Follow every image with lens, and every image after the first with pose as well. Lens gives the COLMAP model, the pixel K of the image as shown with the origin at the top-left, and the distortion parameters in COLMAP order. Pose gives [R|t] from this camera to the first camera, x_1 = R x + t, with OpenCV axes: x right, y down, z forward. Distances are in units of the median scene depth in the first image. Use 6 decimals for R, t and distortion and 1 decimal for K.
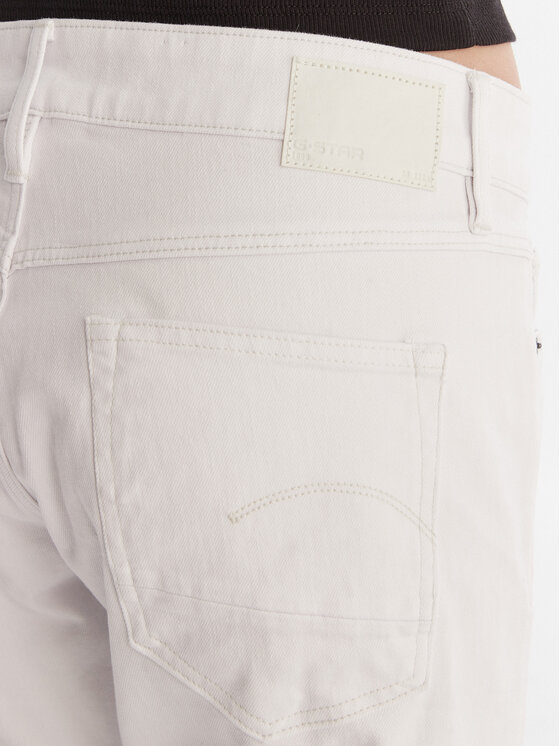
lens RADIAL K [[1419.9, 0, 279.3], [0, 1419.9, 373.9], [0, 0, 1]] dist [-0.112210, 0.000000]
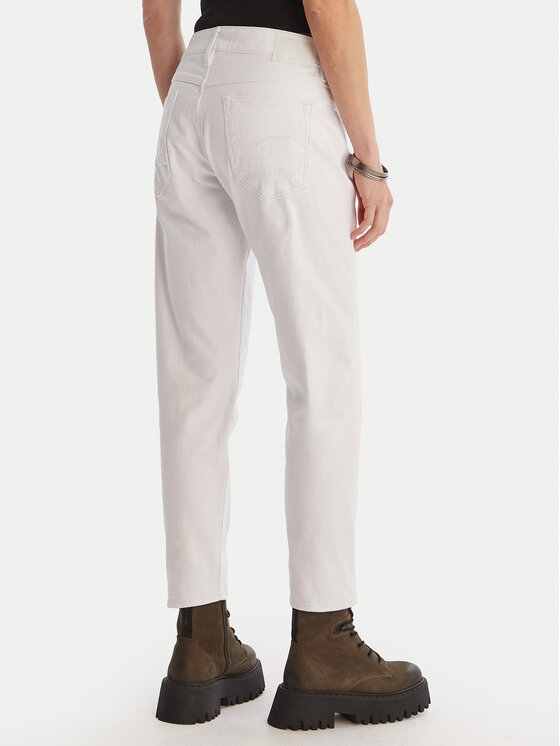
lens RADIAL K [[1419.9, 0, 280.2], [0, 1419.9, 372.4], [0, 0, 1]] dist [-0.112210, 0.000000]
pose [[0.985734, 0.014525, -0.167683, 0.723827], [-0.015723, 0.999859, -0.005817, 0.777066], [0.167575, 0.008371, 0.985824, -3.005465]]
